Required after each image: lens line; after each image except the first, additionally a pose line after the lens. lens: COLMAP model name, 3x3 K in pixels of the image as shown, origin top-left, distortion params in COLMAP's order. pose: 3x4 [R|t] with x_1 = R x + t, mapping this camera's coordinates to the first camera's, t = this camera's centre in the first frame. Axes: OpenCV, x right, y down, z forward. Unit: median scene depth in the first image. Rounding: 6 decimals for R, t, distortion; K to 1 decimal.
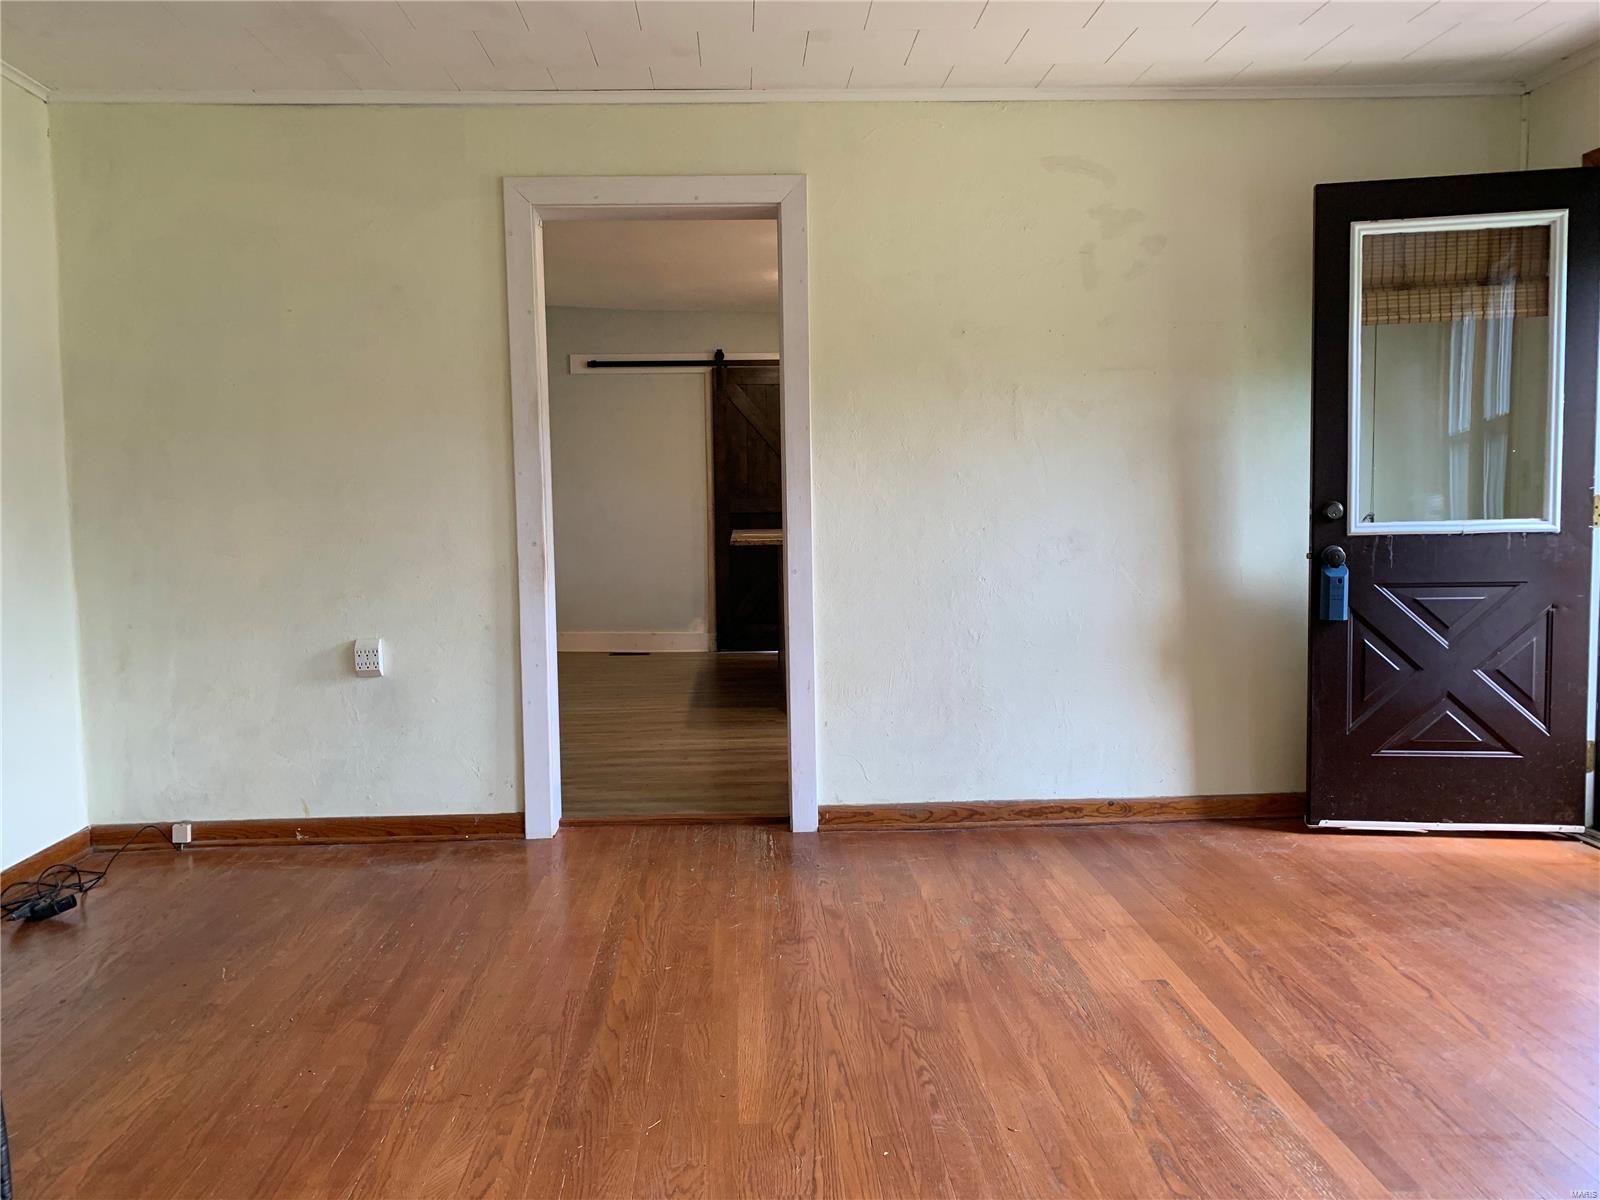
lens RADIAL K [[1214.3, 0, 792.3], [0, 1214.3, 596.6], [0, 0, 1]] dist [0.072470, -0.090381]
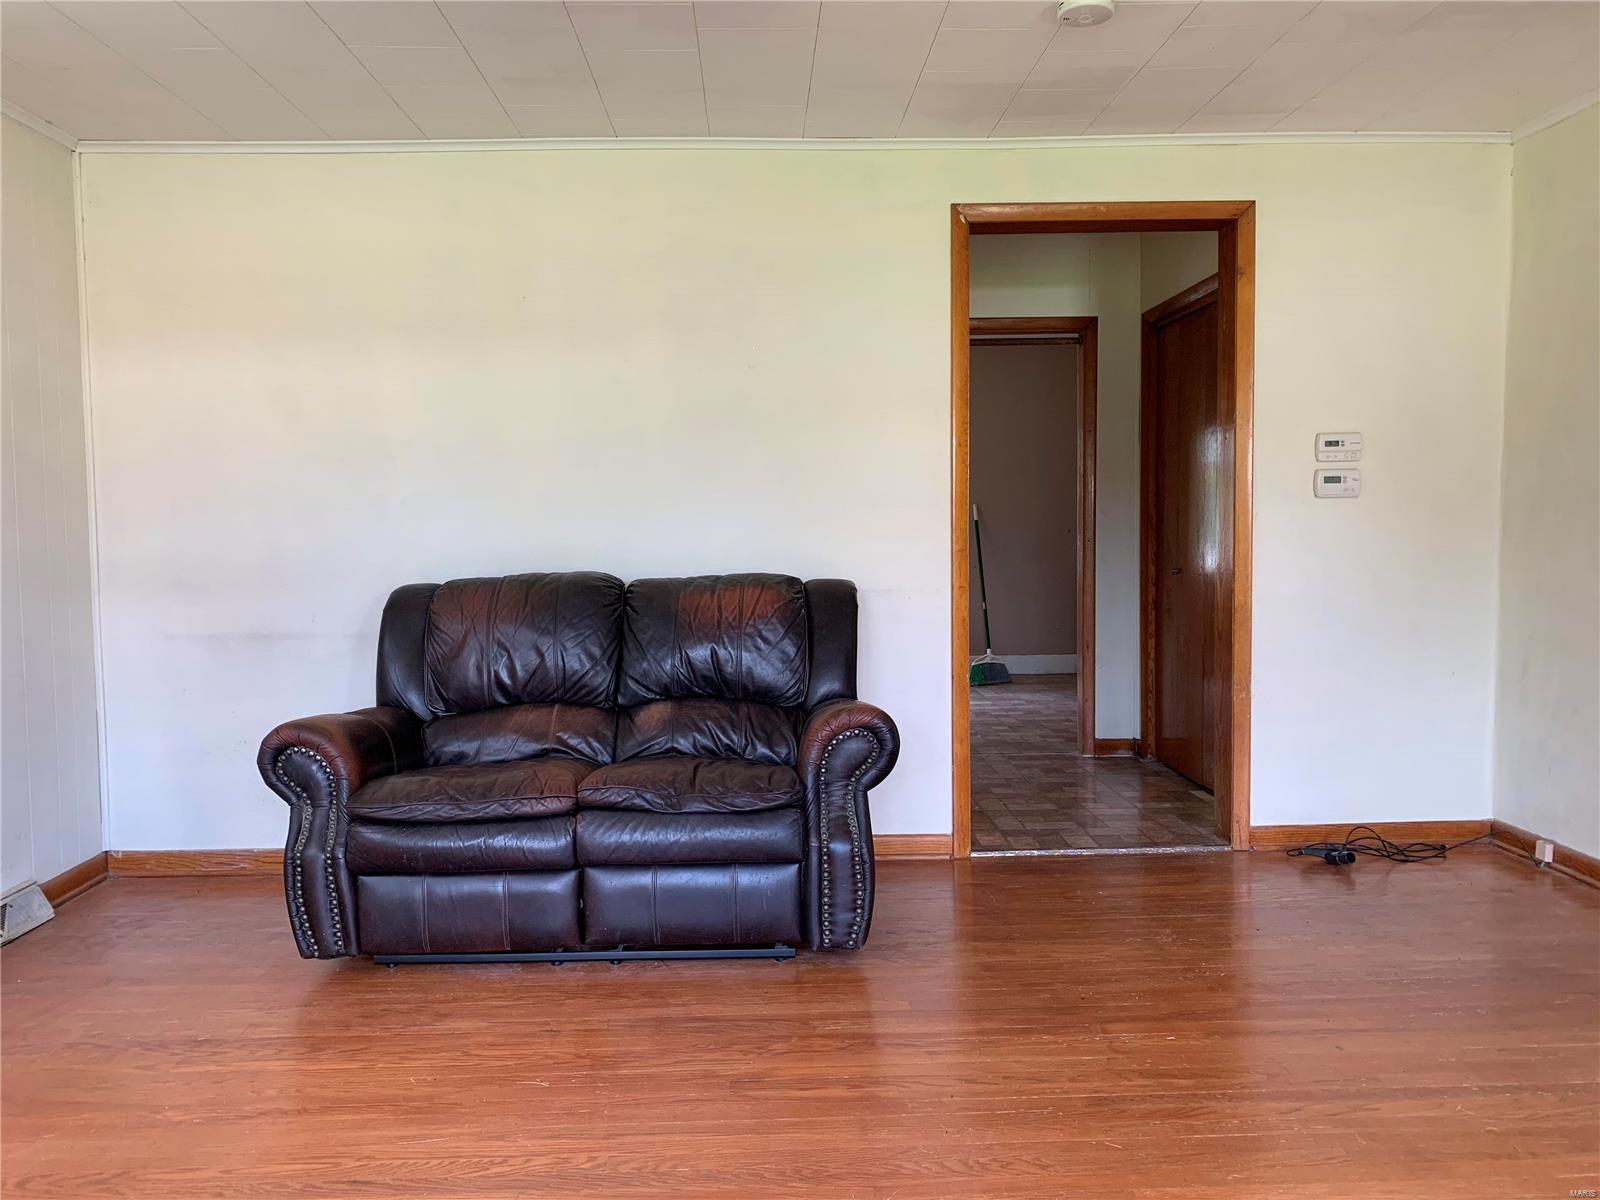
lens RADIAL K [[1214.3, 0, 792.3], [0, 1214.3, 596.6], [0, 0, 1]] dist [0.072470, -0.090381]
pose [[-0.020448, 0.070761, -0.997284, 0.507638], [-0.061035, 0.995543, 0.071889, -0.047411], [0.997926, 0.062339, -0.016038, 0.414575]]
